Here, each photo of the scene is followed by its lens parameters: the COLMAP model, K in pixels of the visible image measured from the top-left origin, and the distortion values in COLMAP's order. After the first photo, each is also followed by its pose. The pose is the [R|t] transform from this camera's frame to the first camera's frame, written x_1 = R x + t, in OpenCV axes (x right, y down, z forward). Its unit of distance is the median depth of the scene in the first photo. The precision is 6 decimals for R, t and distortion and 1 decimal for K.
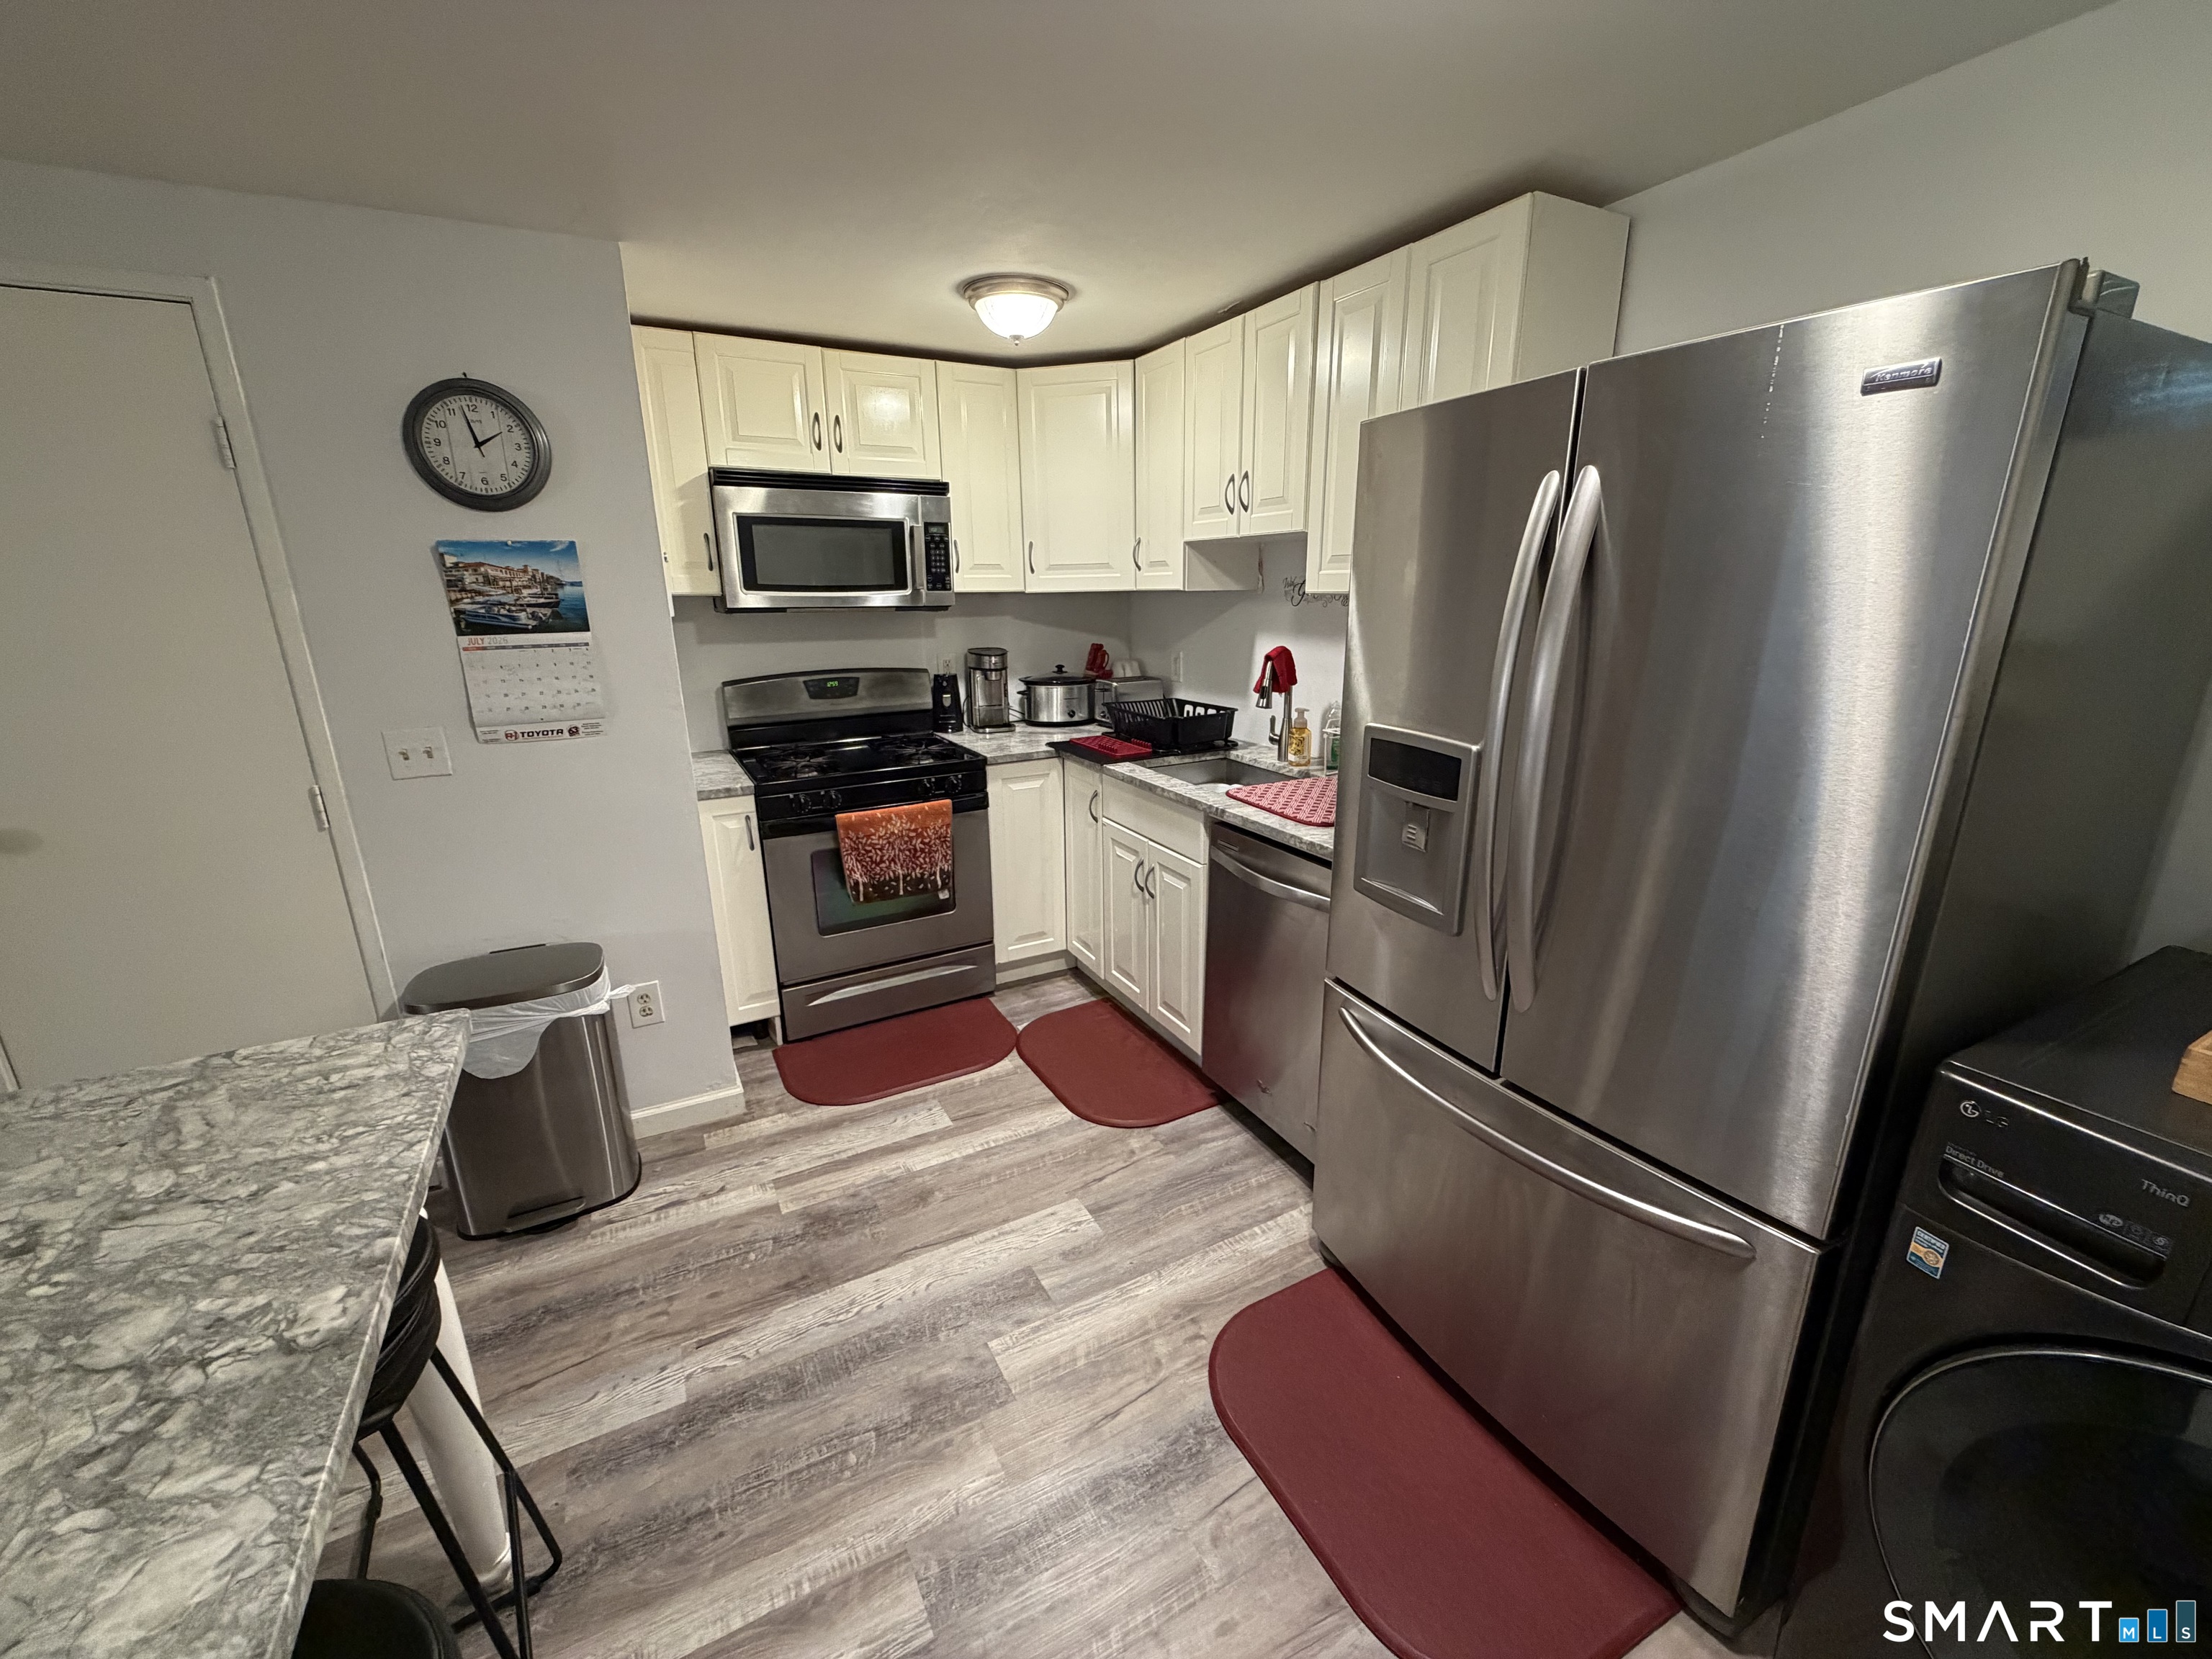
lens RADIAL K [[881.6, 0, 1098.4], [0, 881.6, 836.0], [0, 0, 1]] dist [-0.000207, -0.000246]
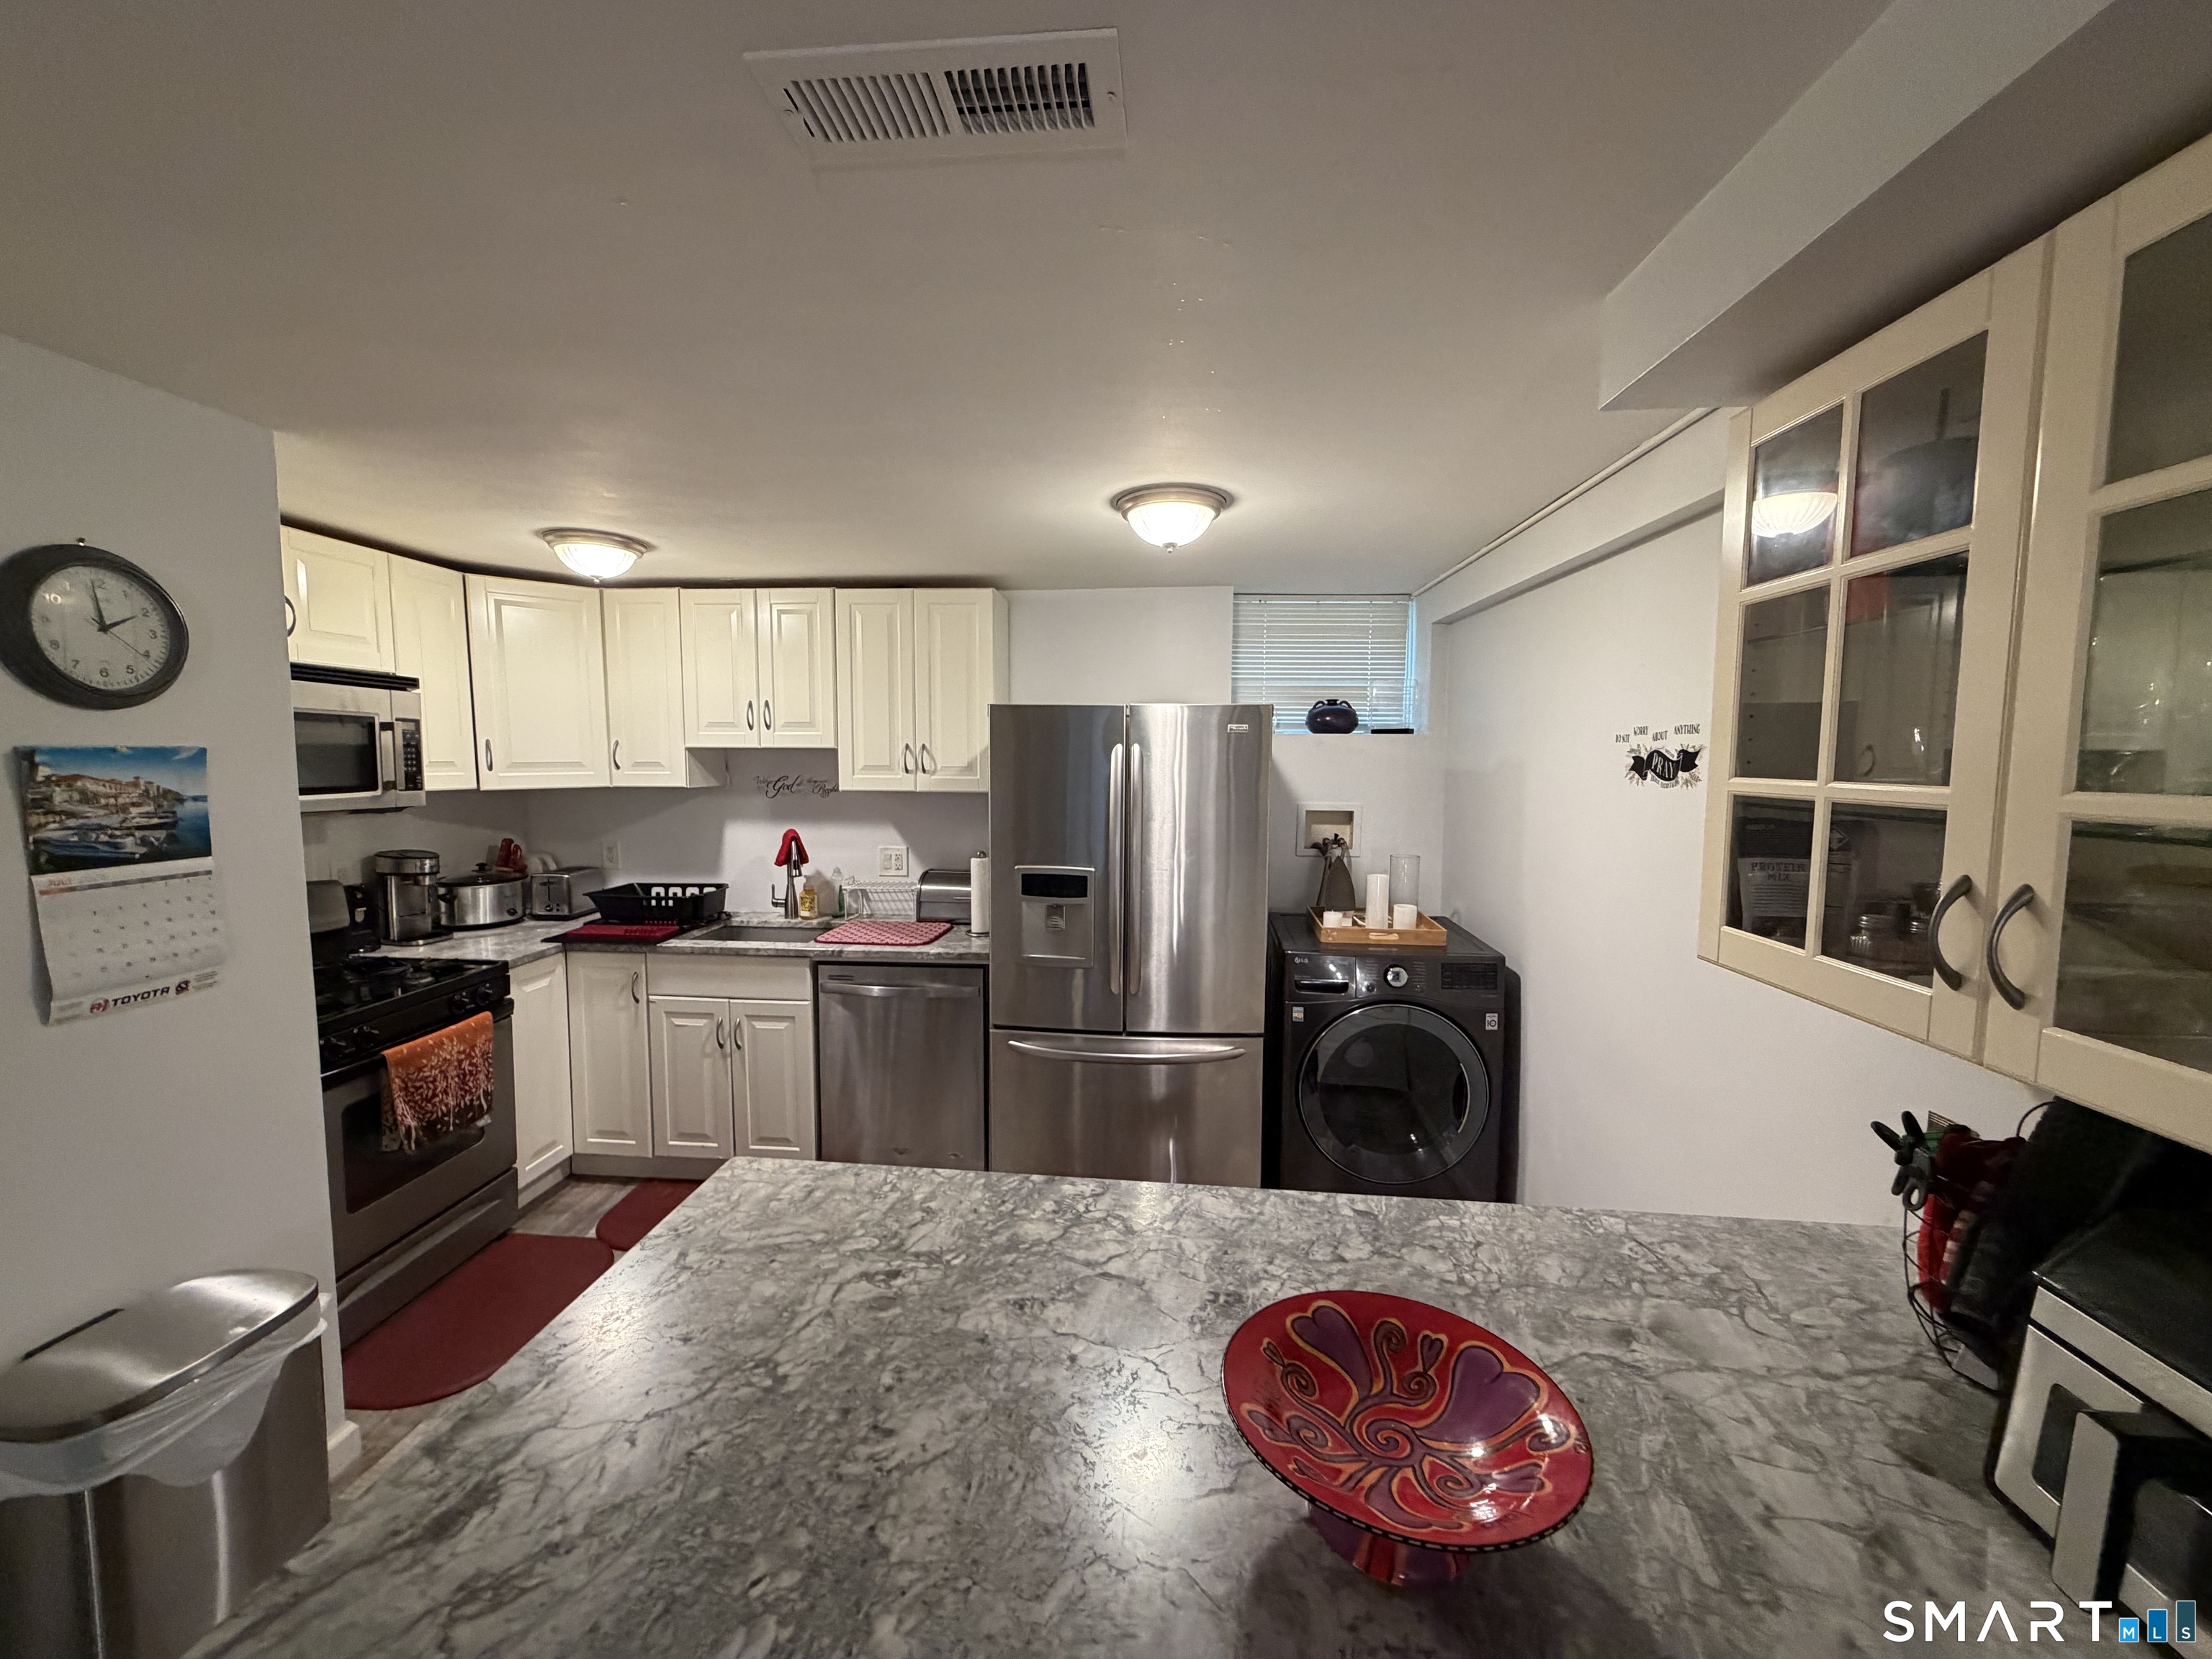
lens RADIAL K [[882.2, 0, 1106.0], [0, 882.2, 829.5], [0, 0, 1]] dist [0.000027, 0.000012]
pose [[0.533937, -0.054621, 0.843758, -0.728114], [0.220469, 0.972384, -0.076567, -0.016348], [-0.816275, 0.226905, 0.531234, -0.070424]]
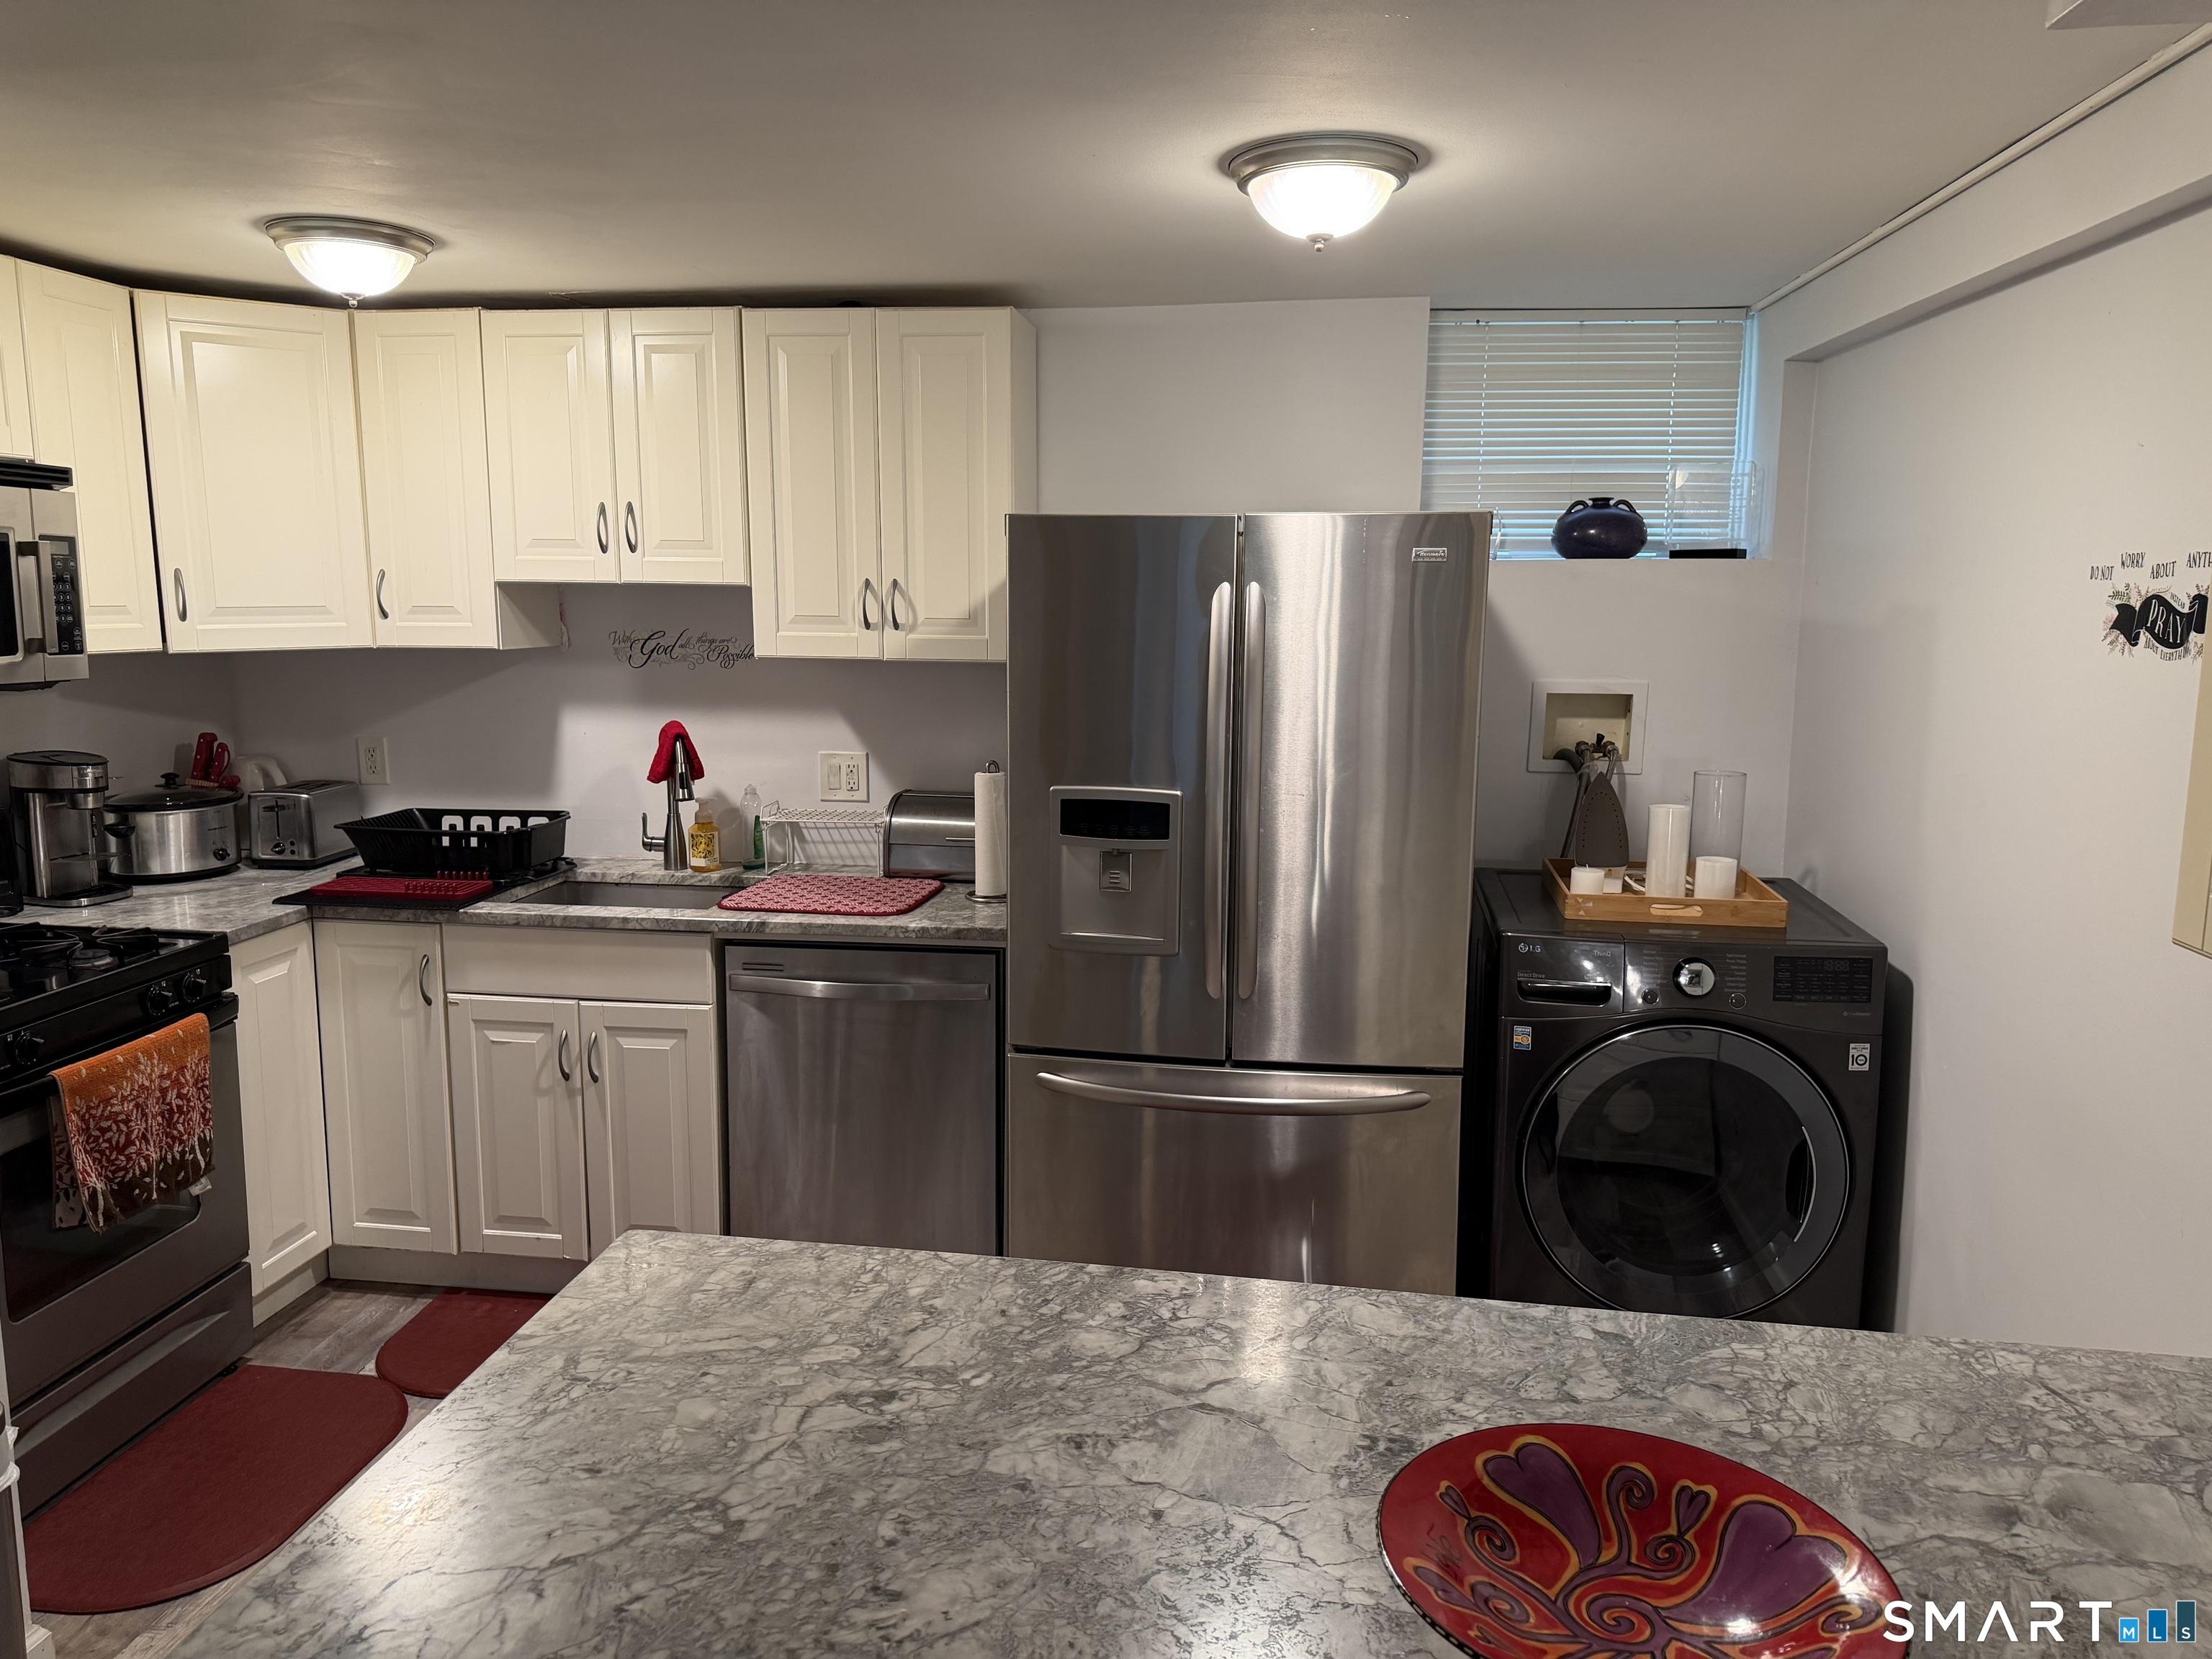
lens RADIAL K [[1561.7, 0, 1112.3], [0, 1561.7, 828.0], [0, 0, 1]] dist [0.053333, -0.069288]
pose [[0.578040, -0.106328, 0.809052, -0.789169], [0.210432, 0.977363, -0.021898, -0.014777], [-0.788409, 0.182908, 0.587330, -0.102952]]
